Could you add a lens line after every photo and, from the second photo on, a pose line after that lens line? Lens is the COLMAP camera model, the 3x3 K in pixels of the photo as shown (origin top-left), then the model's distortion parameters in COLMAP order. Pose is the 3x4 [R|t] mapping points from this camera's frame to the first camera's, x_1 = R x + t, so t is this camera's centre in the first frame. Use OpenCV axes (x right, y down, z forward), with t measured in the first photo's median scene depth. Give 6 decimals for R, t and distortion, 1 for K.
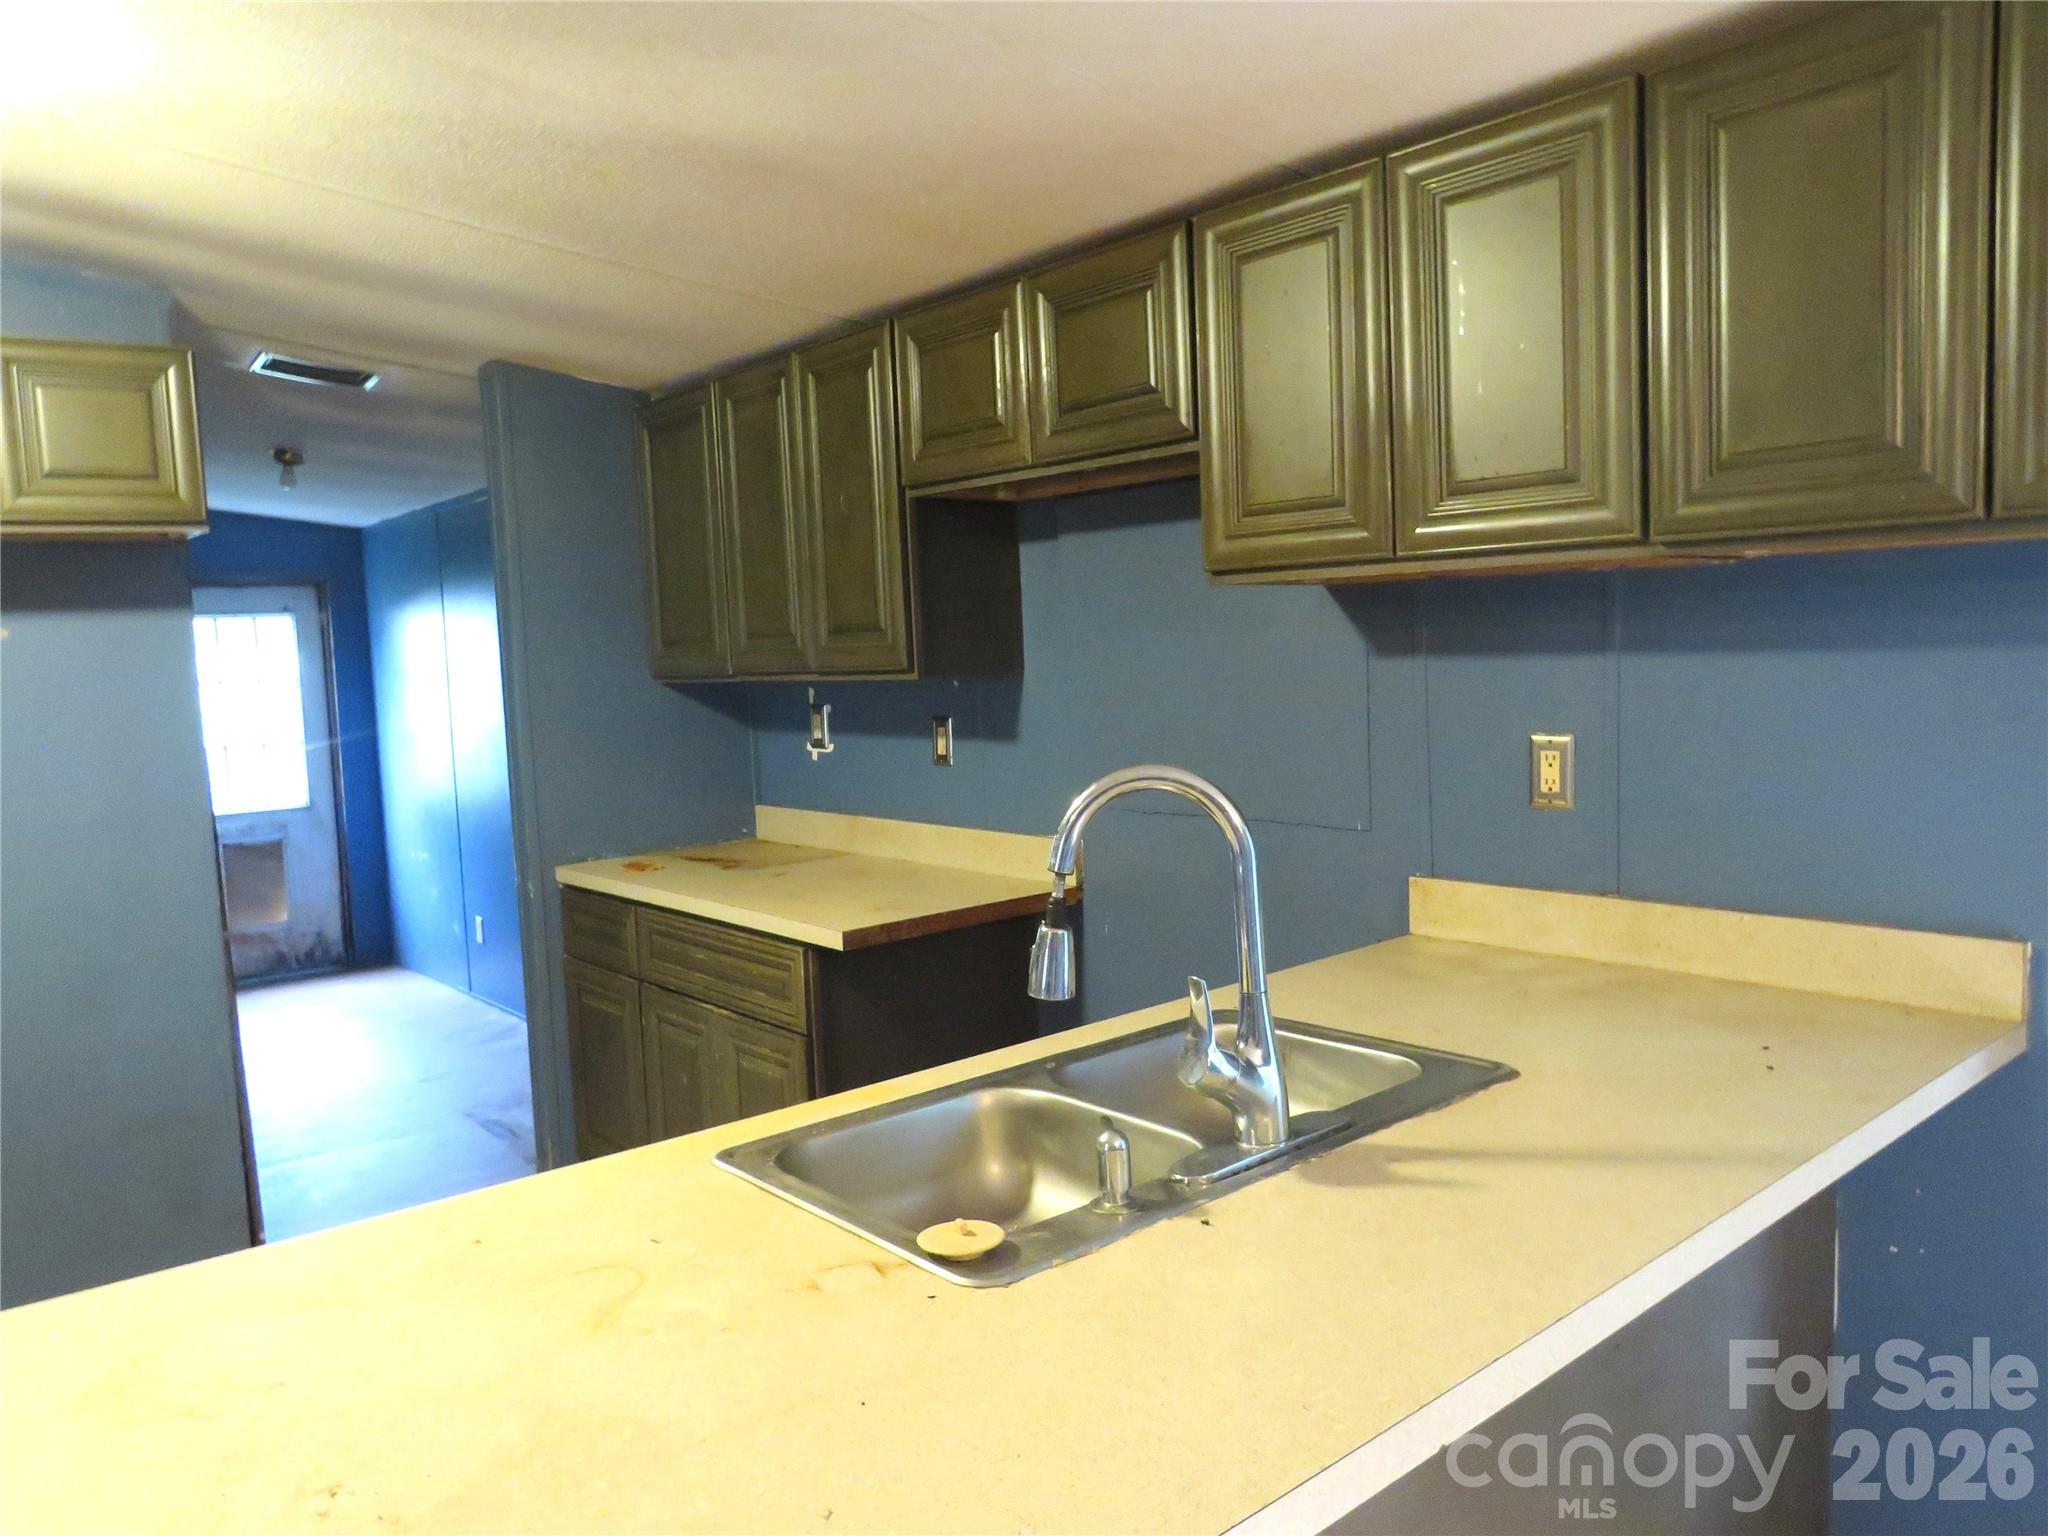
lens RADIAL K [[1452.9, 0, 1023.6], [0, 1452.9, 780.0], [0, 0, 1]] dist [-0.024719, 0.004021]
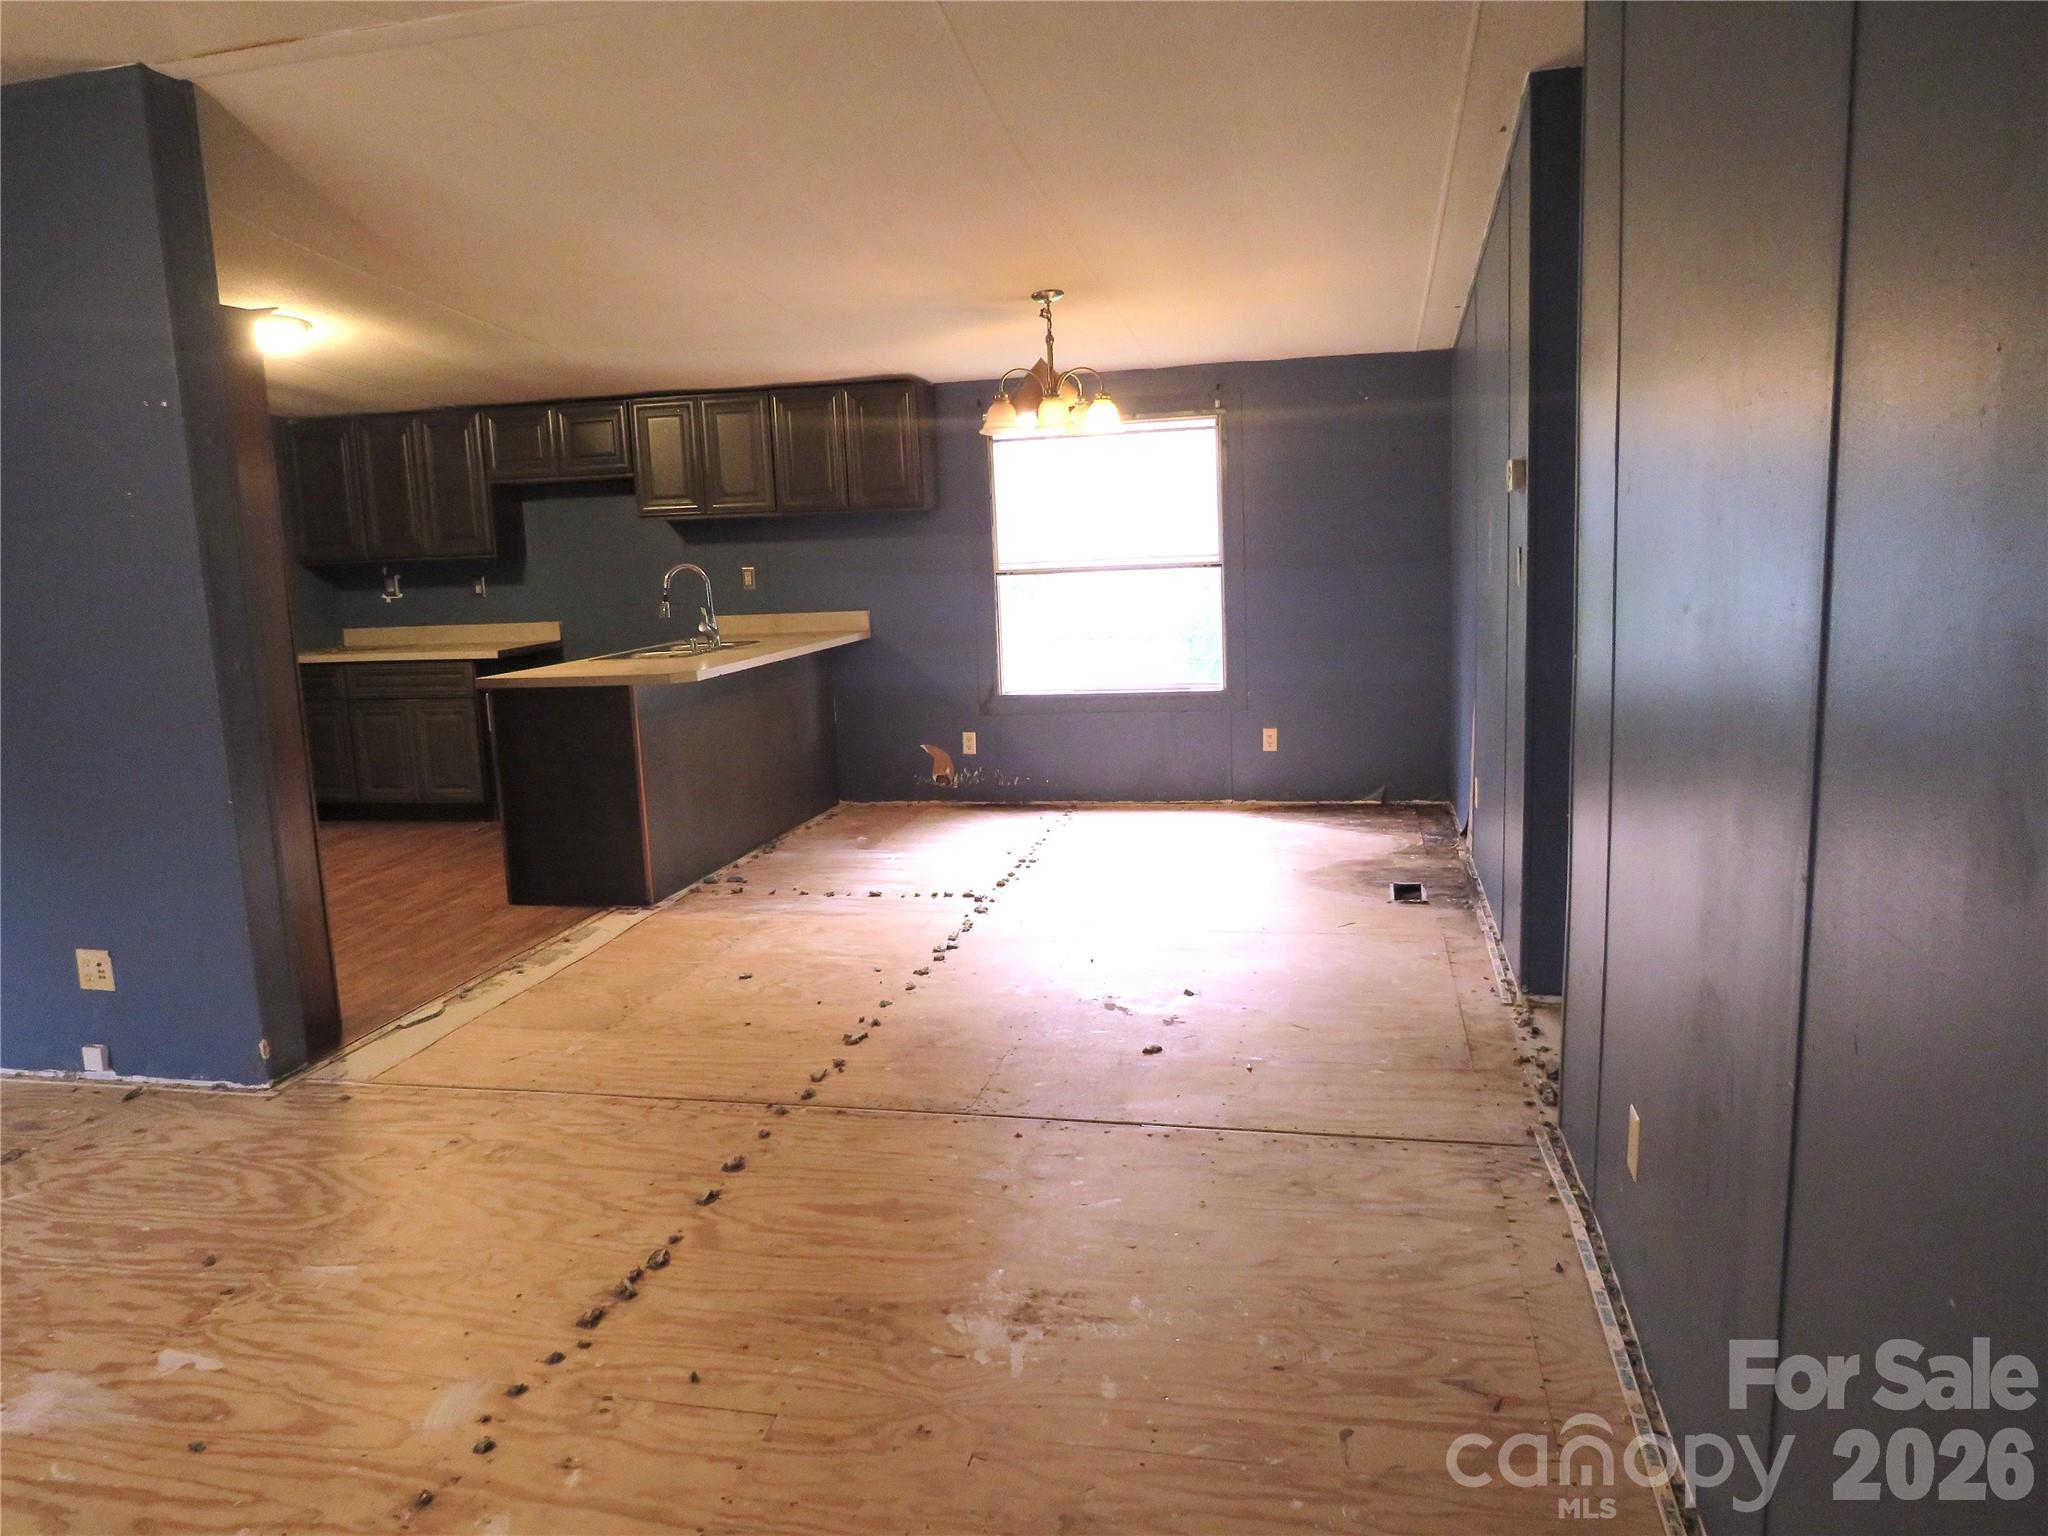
lens RADIAL K [[1452.9, 0, 1016.2], [0, 1452.9, 754.3], [0, 0, 1]] dist [-0.024719, 0.004021]
pose [[0.801486, -0.085392, 0.591885, -0.850217], [0.066135, 0.996338, 0.054188, 0.190548], [-0.594345, -0.004286, 0.804199, -1.511709]]
